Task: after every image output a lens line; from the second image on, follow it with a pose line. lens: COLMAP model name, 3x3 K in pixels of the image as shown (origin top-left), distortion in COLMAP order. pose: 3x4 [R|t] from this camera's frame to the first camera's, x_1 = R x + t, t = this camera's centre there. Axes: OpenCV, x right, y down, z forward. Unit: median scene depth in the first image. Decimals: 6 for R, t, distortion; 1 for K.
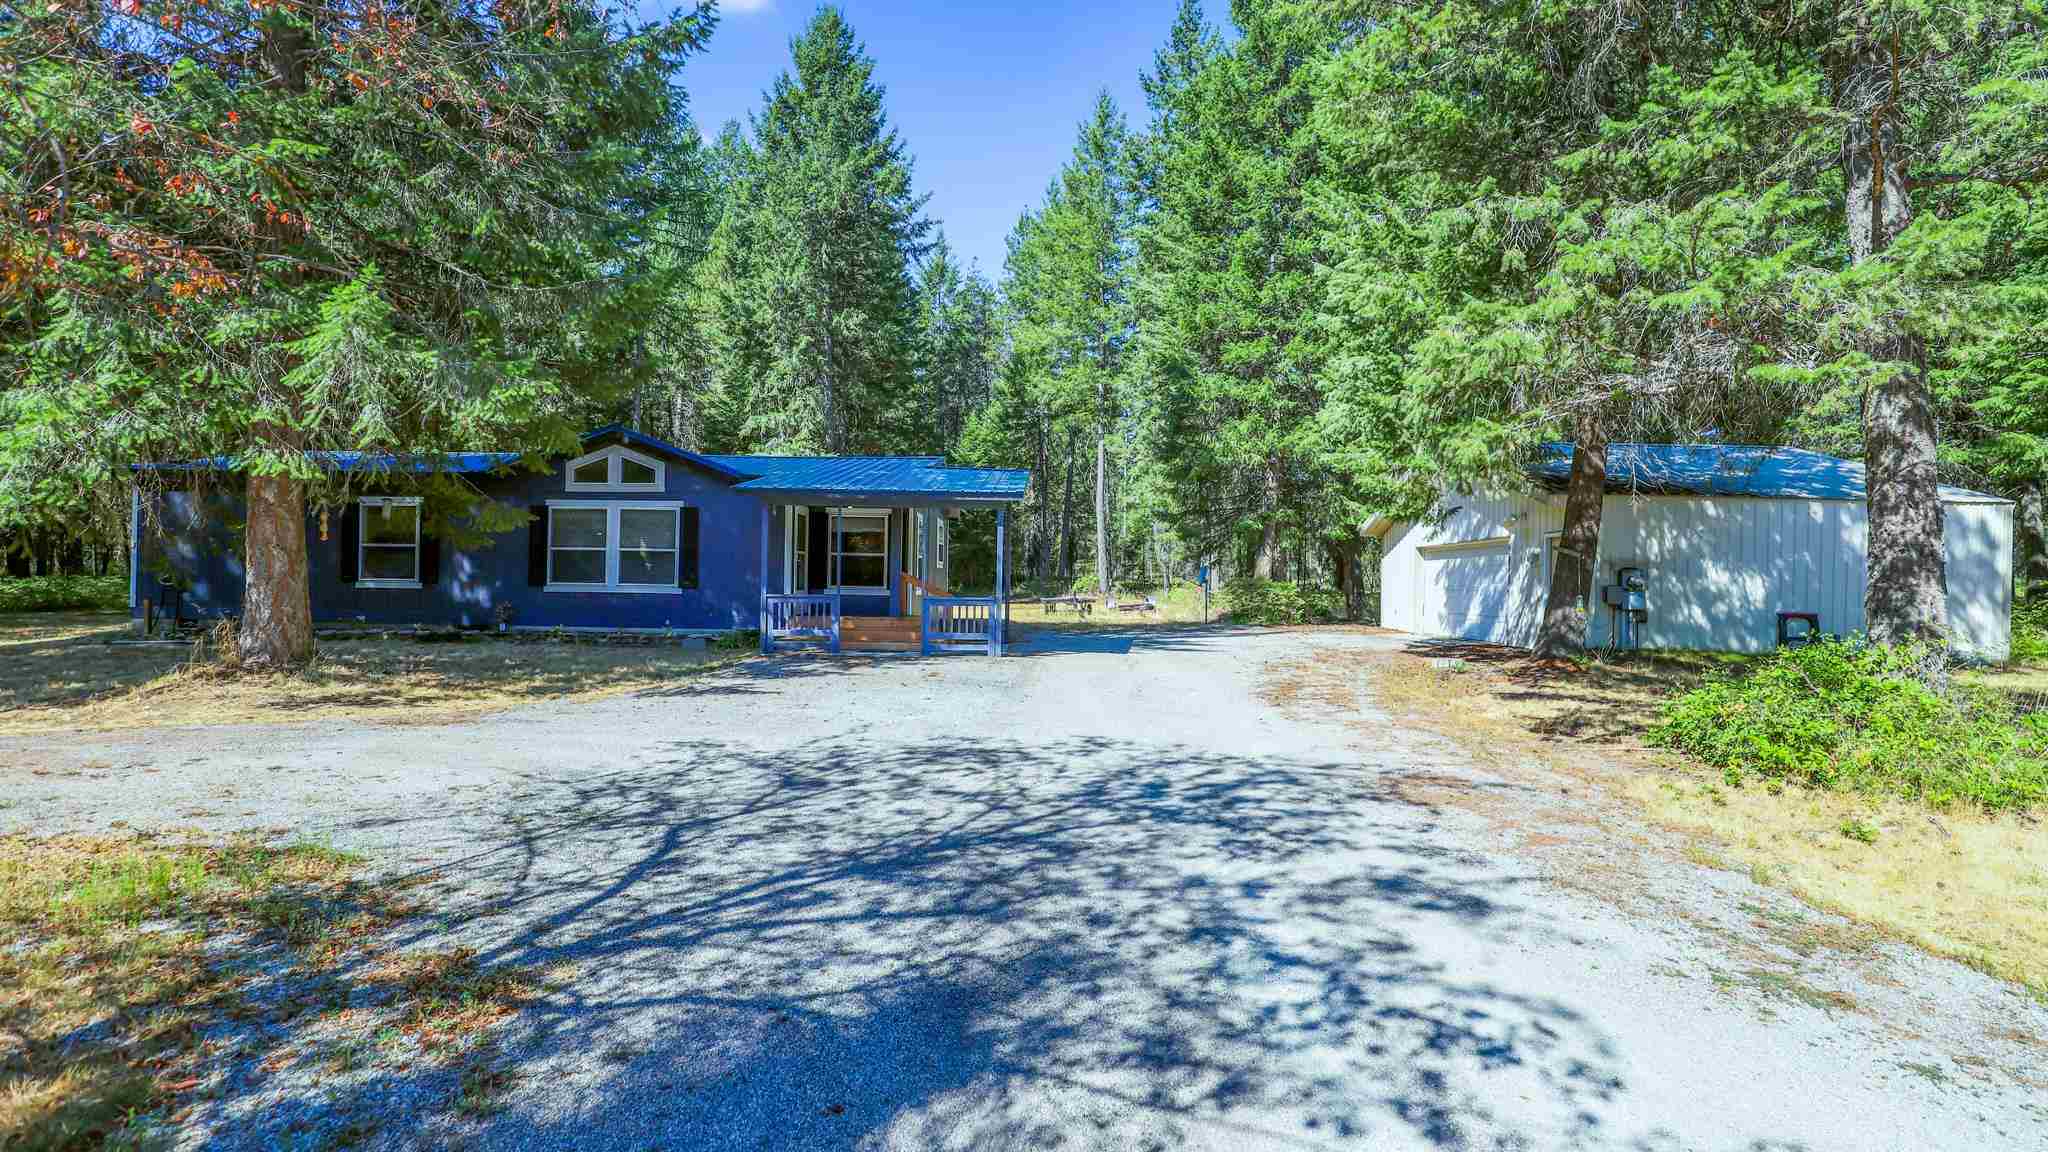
lens RADIAL K [[944.6, 0, 1021.5], [0, 944.6, 570.2], [0, 0, 1]] dist [-0.035635, 0.006384]
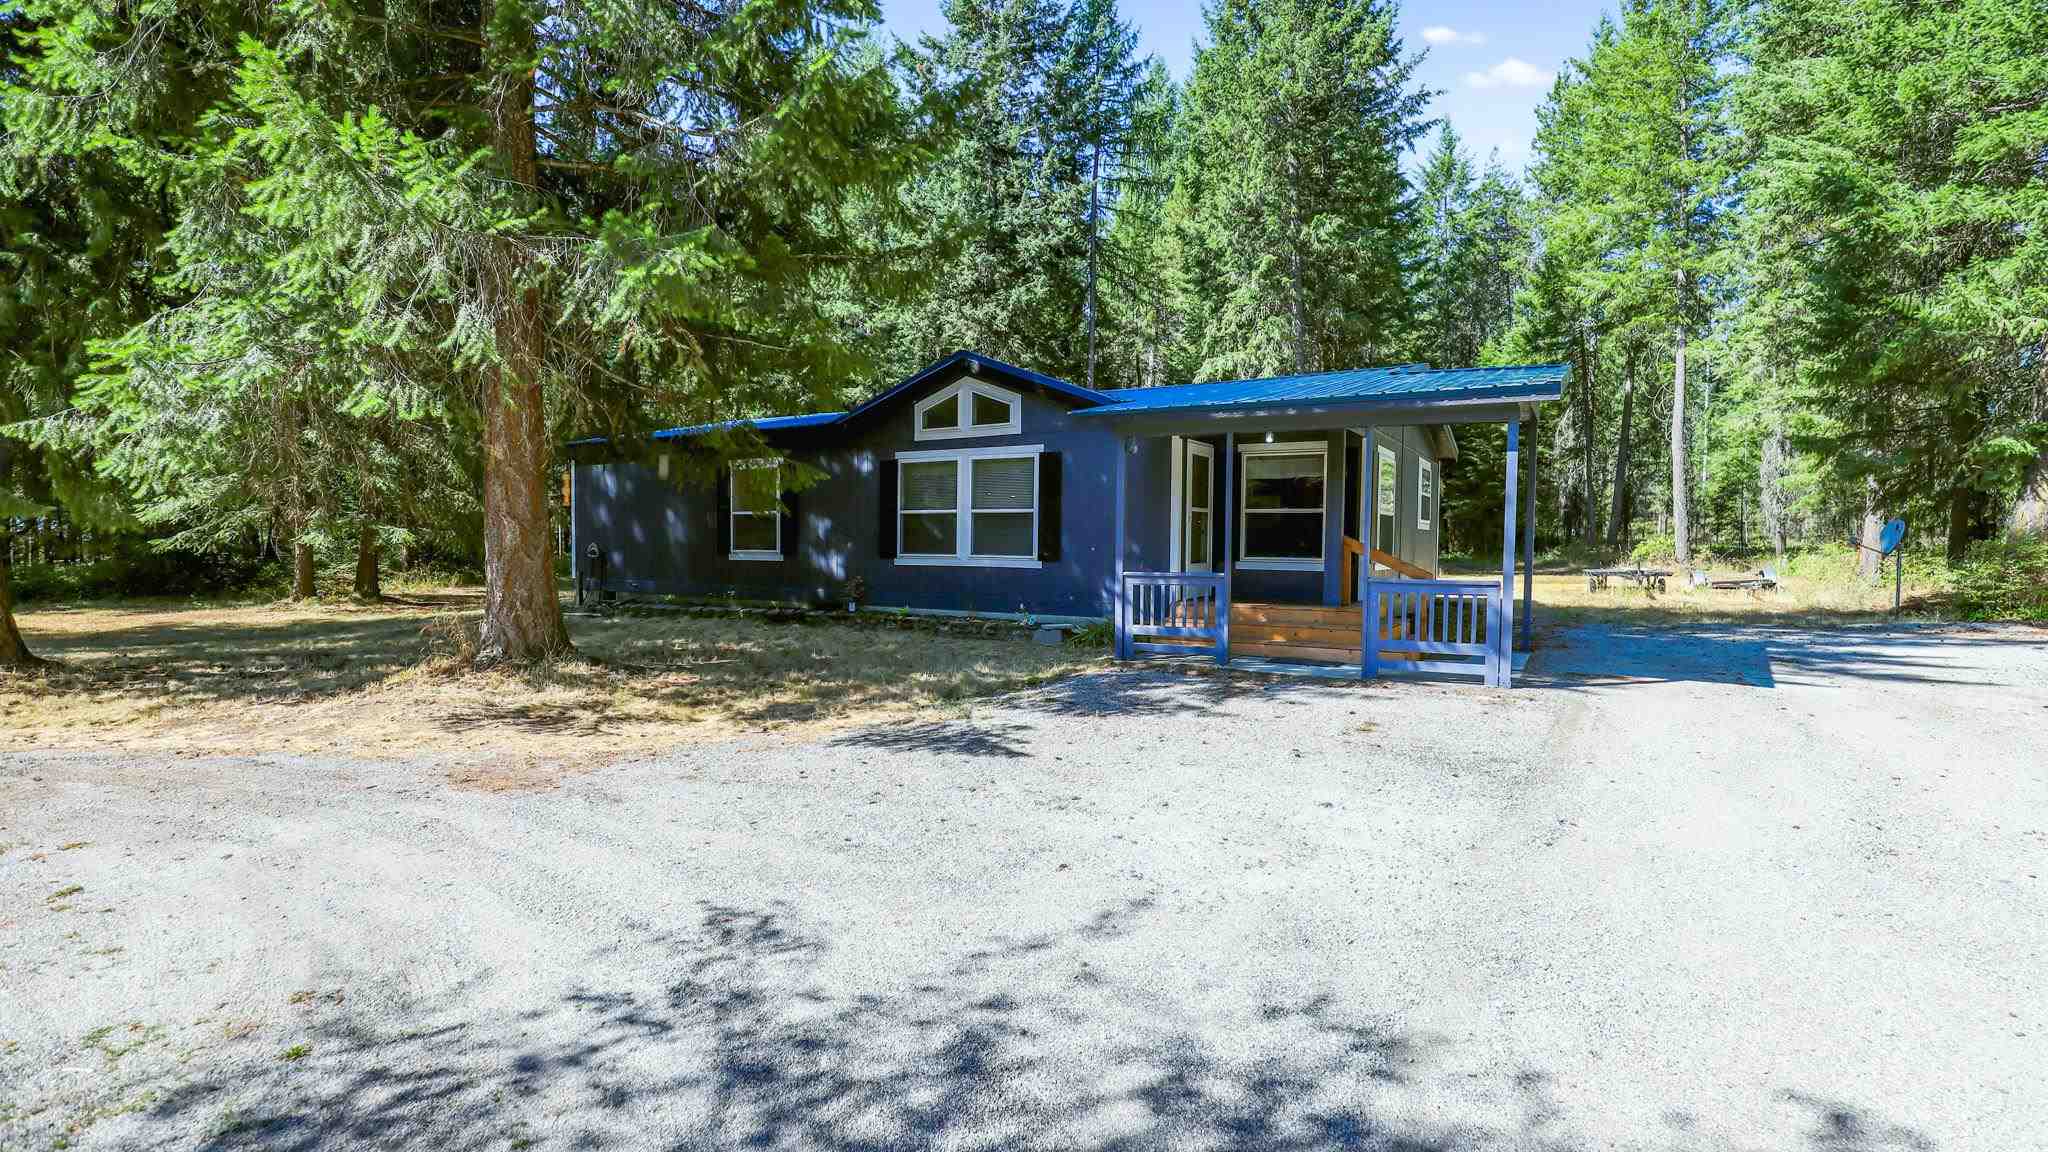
lens RADIAL K [[944.6, 0, 1025.4], [0, 944.6, 583.9], [0, 0, 1]] dist [-0.035635, 0.006384]
pose [[0.870274, 0.014676, -0.492350, 0.000023], [0.011427, 0.998685, 0.049967, -0.000196], [0.492436, -0.049111, 0.868962, 0.165925]]
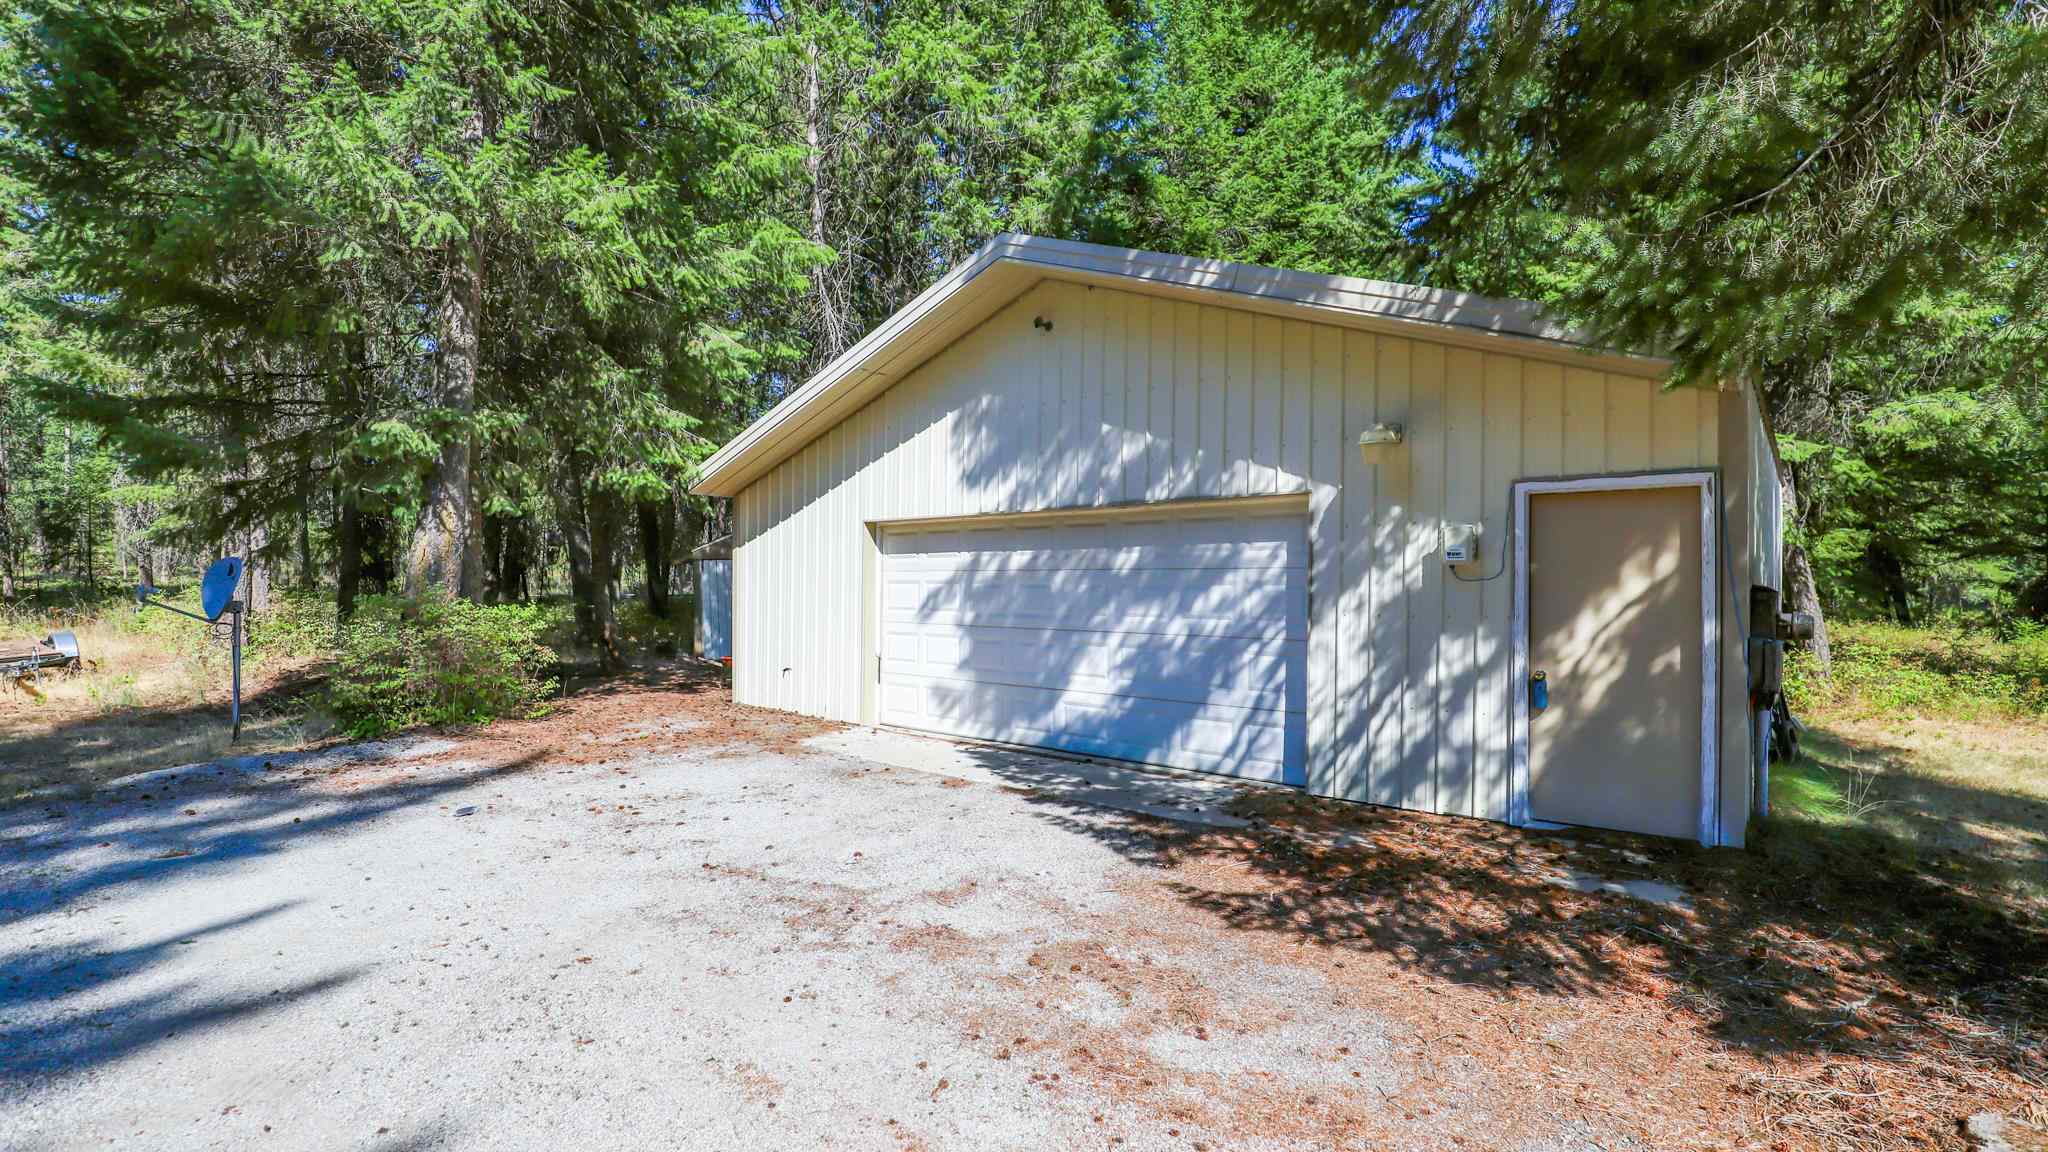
lens RADIAL K [[944.6, 0, 1020.2], [0, 944.6, 578.9], [0, 0, 1]] dist [-0.035635, 0.006384]
pose [[0.627161, -0.002892, 0.778884, 0.090158], [-0.009418, 0.999892, 0.011296, -0.002969], [-0.778832, -0.014420, 0.627066, 0.453416]]
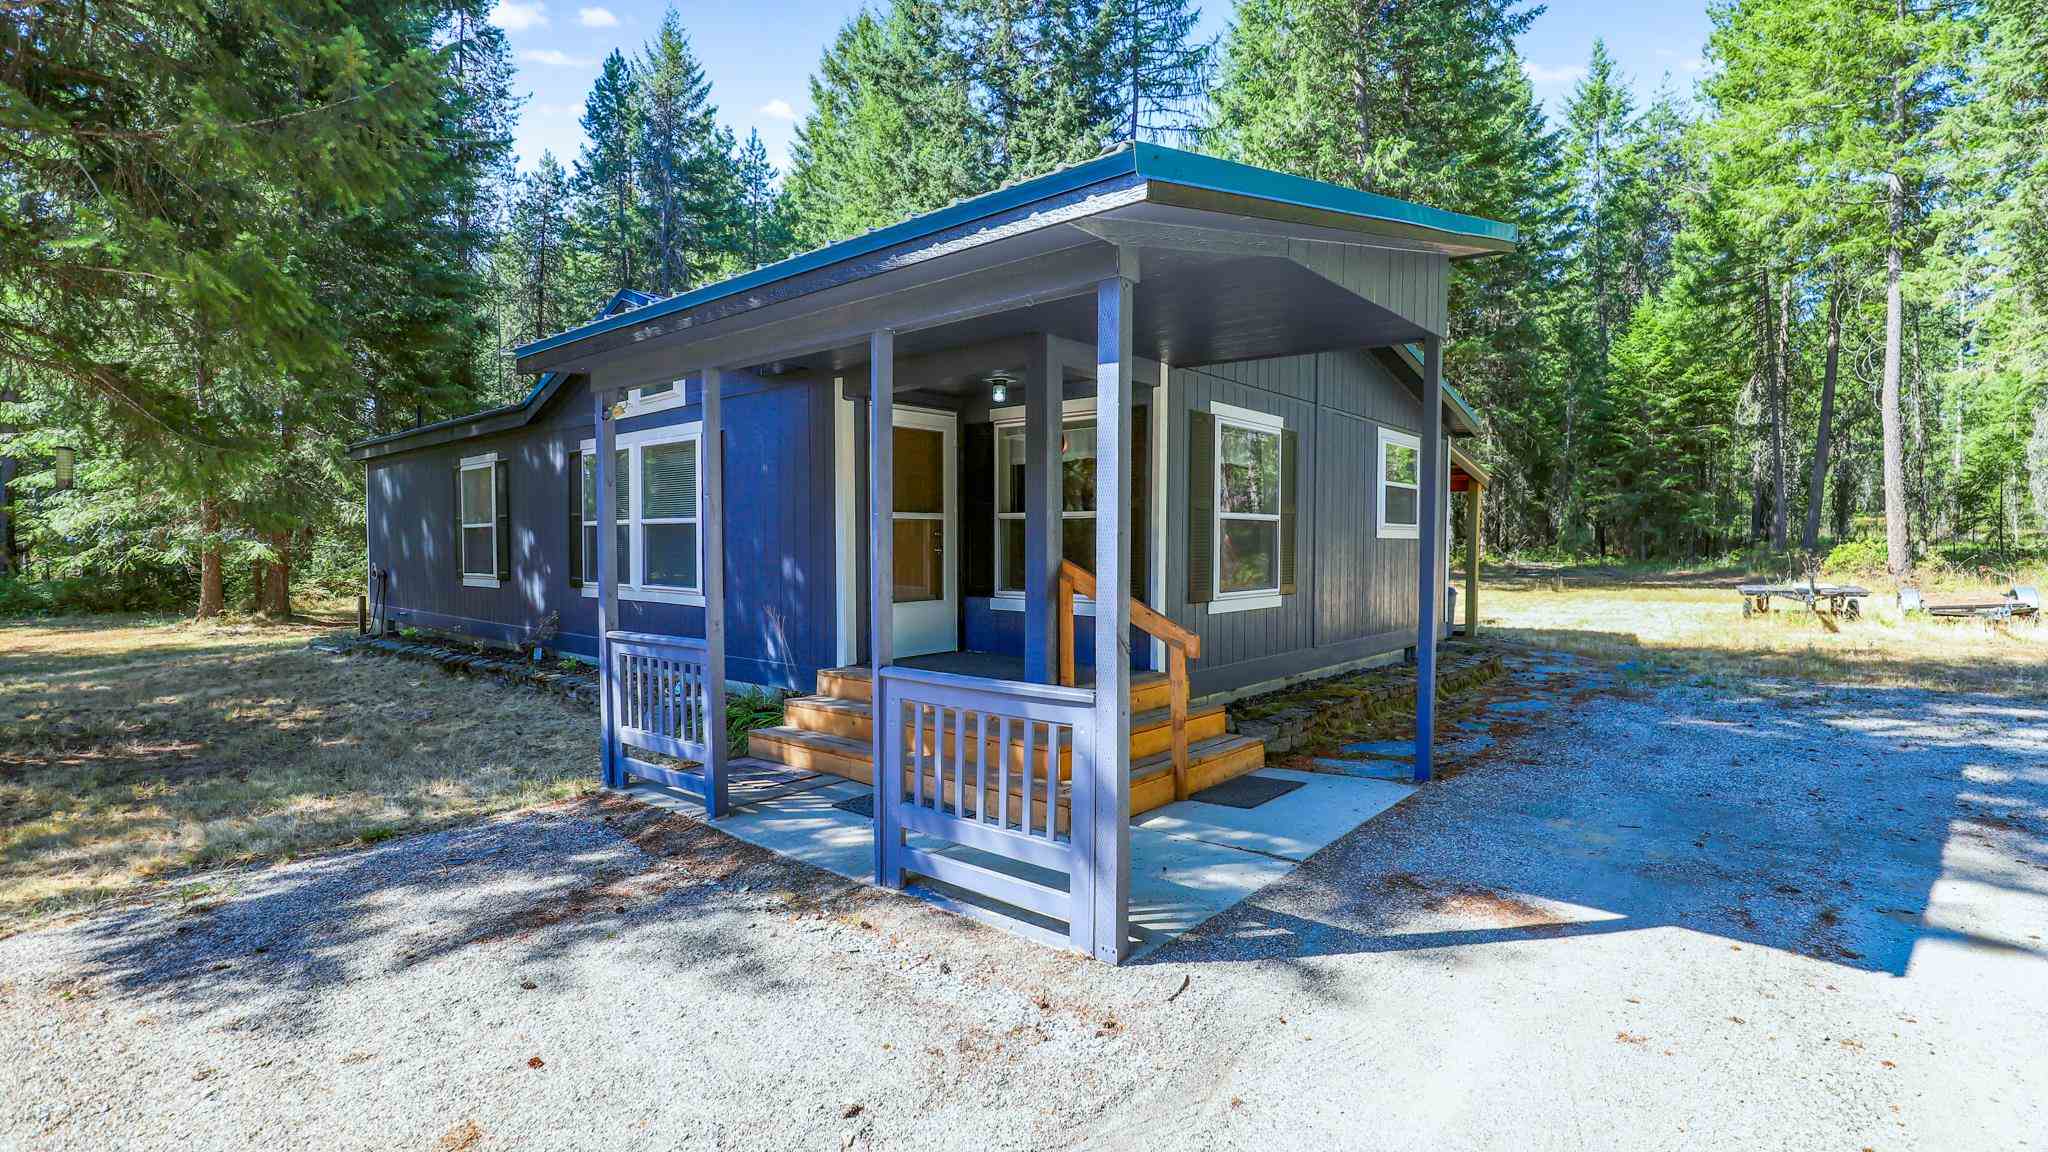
lens RADIAL K [[944.6, 0, 1024.1], [0, 944.6, 582.5], [0, 0, 1]] dist [-0.035635, 0.006384]
pose [[0.773178, 0.013072, -0.634055, 0.043851], [0.019539, 0.998822, 0.044418, -0.003388], [0.633889, -0.046731, 0.772011, 0.361703]]
